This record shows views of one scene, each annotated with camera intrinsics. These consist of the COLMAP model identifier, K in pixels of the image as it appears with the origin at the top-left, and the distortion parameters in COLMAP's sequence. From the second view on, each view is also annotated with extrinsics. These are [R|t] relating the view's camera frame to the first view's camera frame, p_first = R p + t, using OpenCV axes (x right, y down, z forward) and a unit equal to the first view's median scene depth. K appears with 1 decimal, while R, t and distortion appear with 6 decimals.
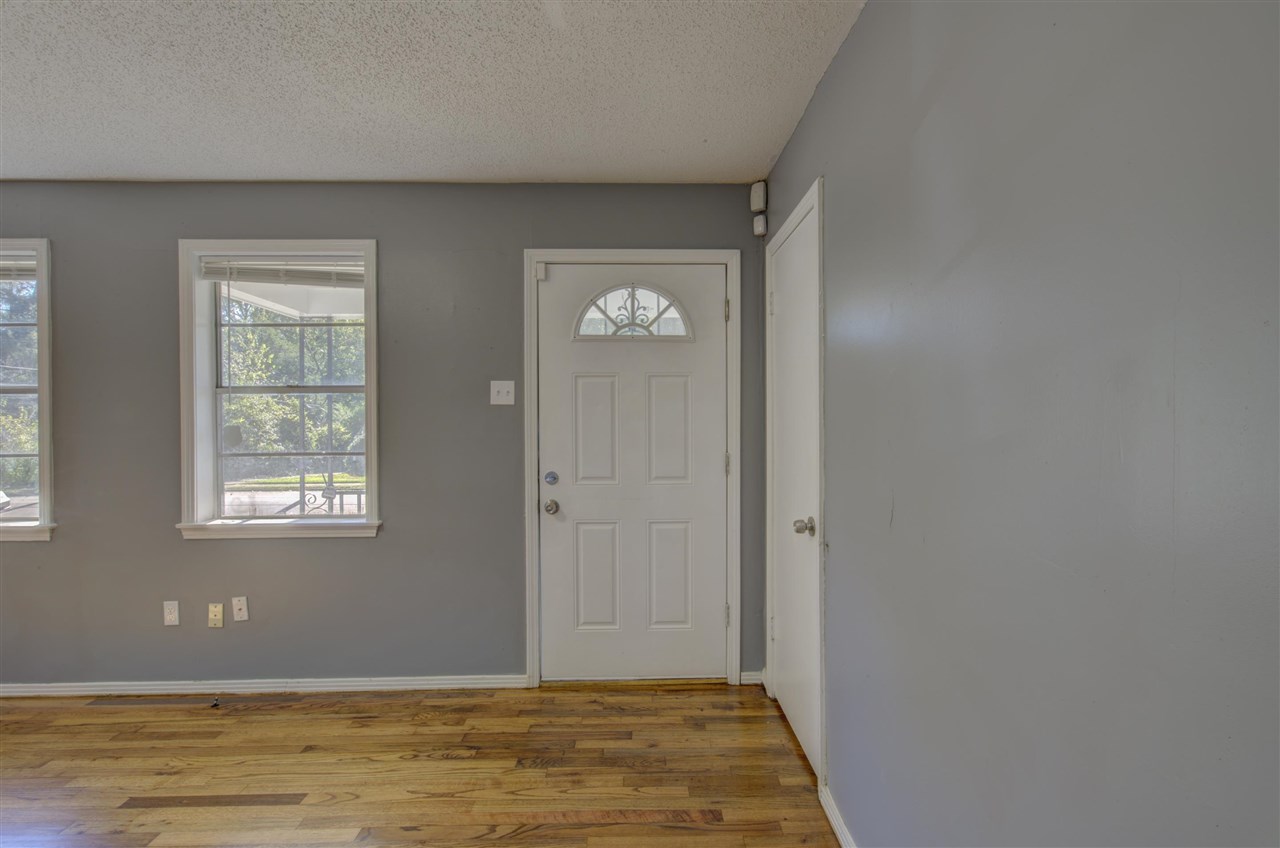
lens RADIAL K [[545.2, 0, 642.3], [0, 545.2, 425.8], [0, 0, 1]] dist [0.000584, 0.000258]
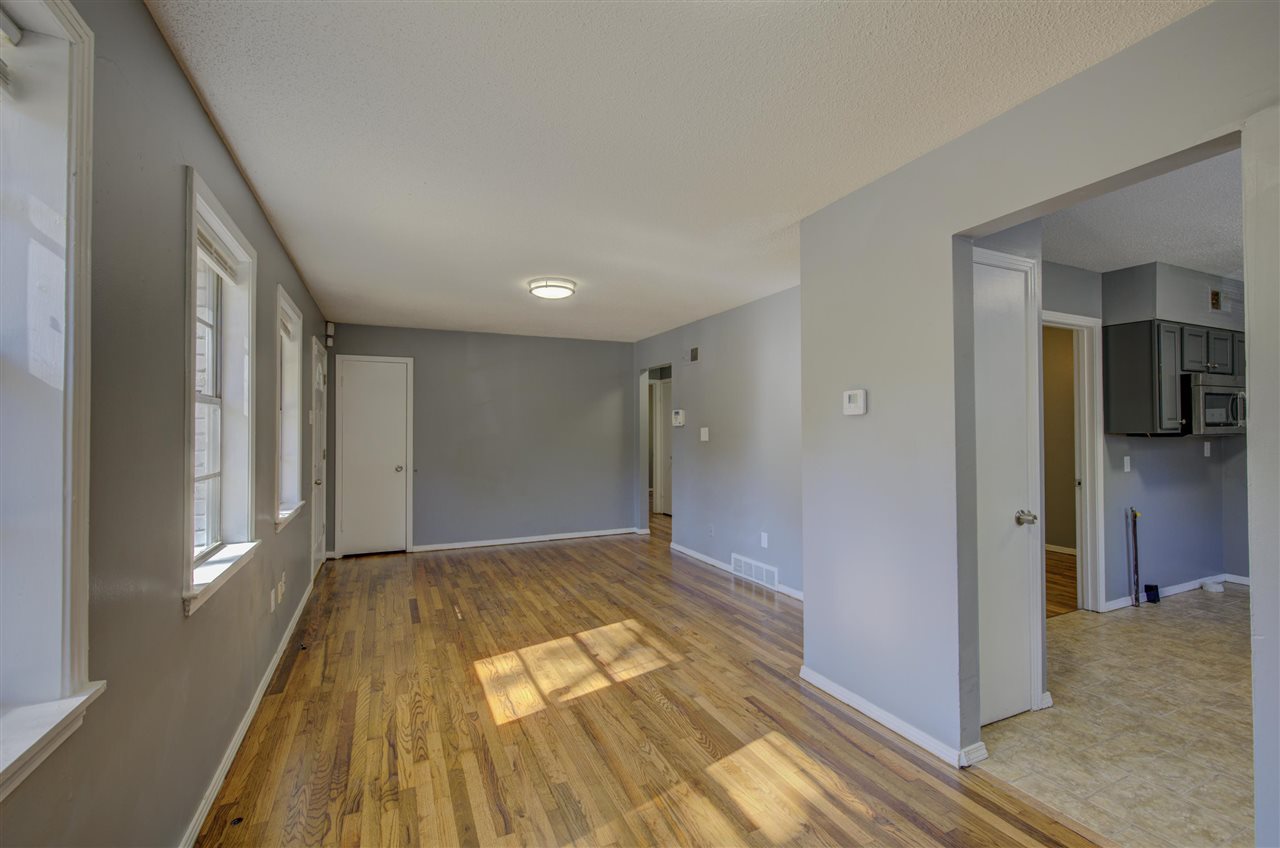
lens RADIAL K [[548.7, 0, 641.6], [0, 548.7, 422.9], [0, 0, 1]] dist [0.000033, 0.000014]
pose [[-0.397471, 0.016446, 0.917467, -2.266042], [0.018224, 0.999784, -0.010026, -0.007820], [-0.917434, 0.012735, -0.397685, 0.744426]]
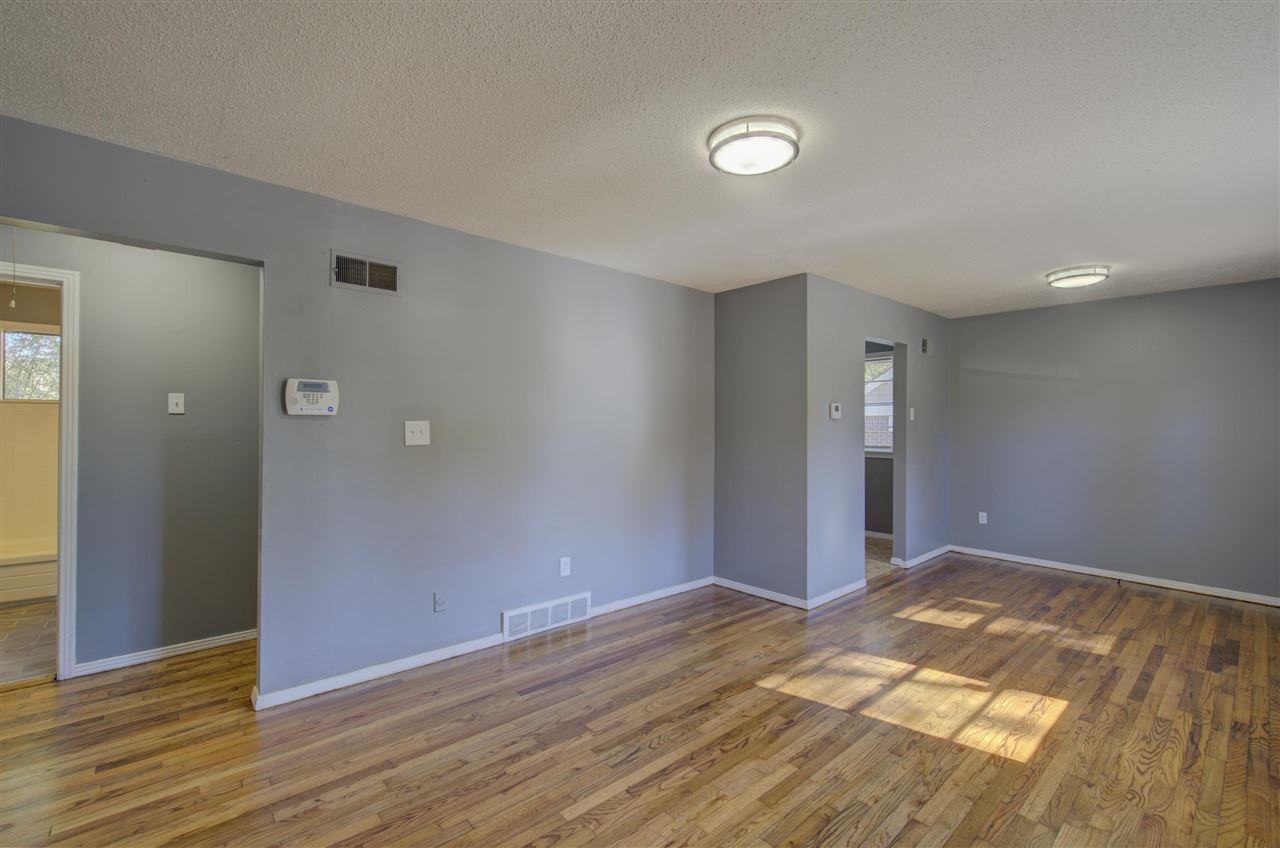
lens RADIAL K [[548.7, 0, 641.6], [0, 548.7, 422.9], [0, 0, 1]] dist [0.000033, 0.000014]
pose [[-0.766253, -0.005671, -0.642514, -0.011517], [-0.011582, 0.999920, 0.004987, -0.014160], [0.642435, 0.011263, -0.766258, 0.869132]]
